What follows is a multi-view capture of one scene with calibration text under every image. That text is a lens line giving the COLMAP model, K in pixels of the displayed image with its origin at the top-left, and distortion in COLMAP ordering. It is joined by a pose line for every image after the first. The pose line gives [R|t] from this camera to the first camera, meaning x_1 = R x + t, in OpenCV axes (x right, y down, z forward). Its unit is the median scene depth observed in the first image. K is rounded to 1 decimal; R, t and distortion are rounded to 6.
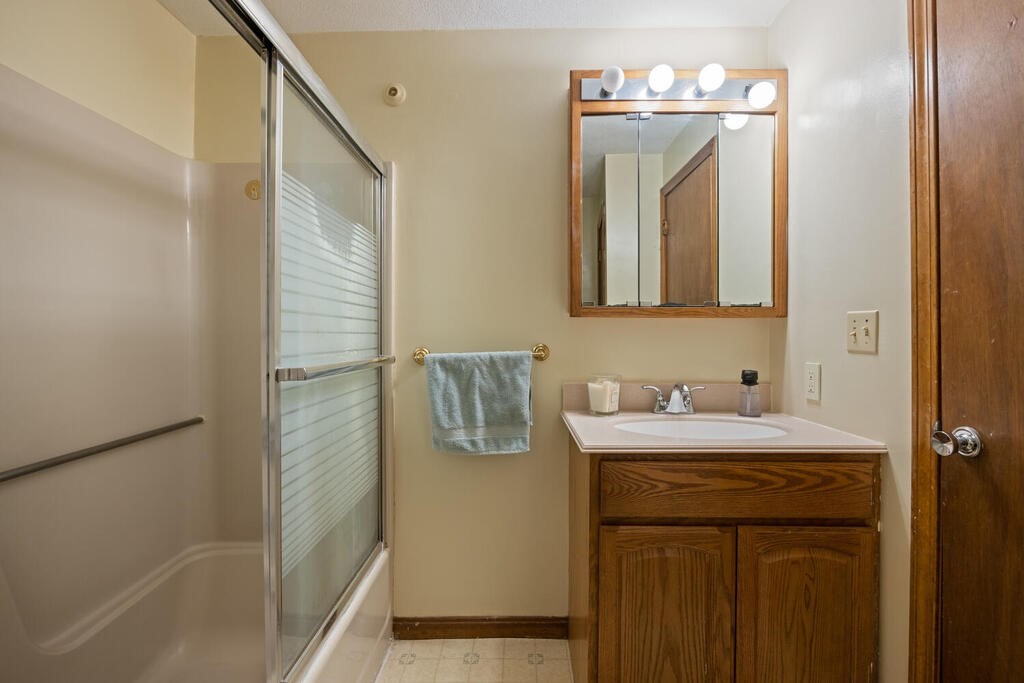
lens RADIAL K [[450.1, 0, 510.9], [0, 450.1, 339.3], [0, 0, 1]] dist [-0.011048, -0.000637]
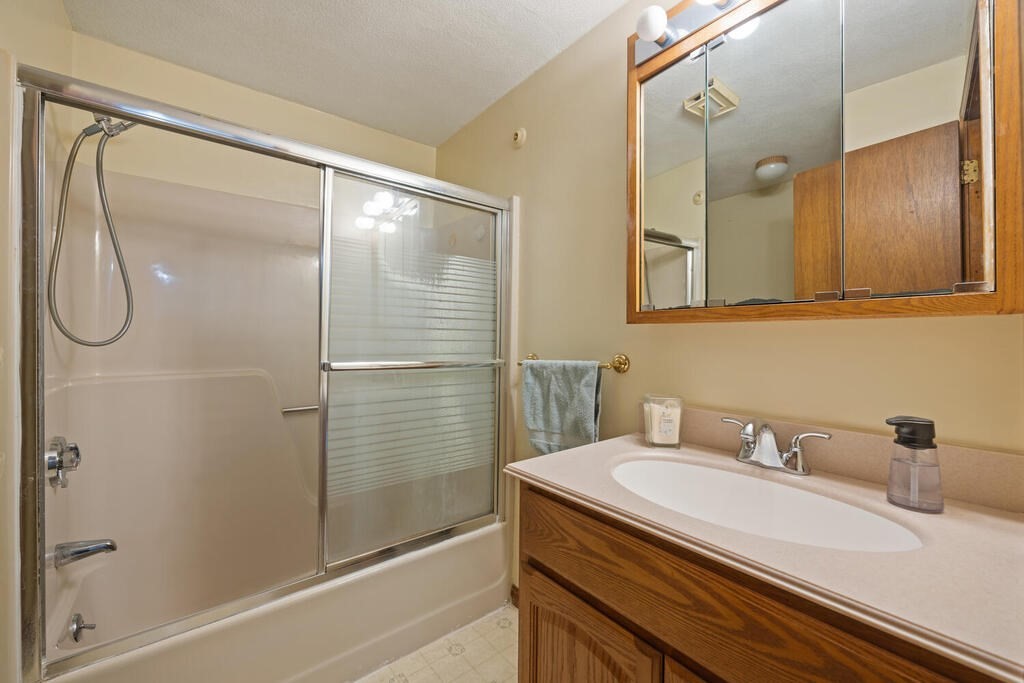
lens RADIAL K [[399.4, 0, 513.9], [0, 399.4, 339.3], [0, 0, 1]] dist [-0.003249, 0.000046]
pose [[0.652649, 0.005301, -0.757642, 0.565645], [-0.015324, 0.999863, -0.006204, -0.011905], [0.757506, 0.015660, 0.652641, 0.338741]]
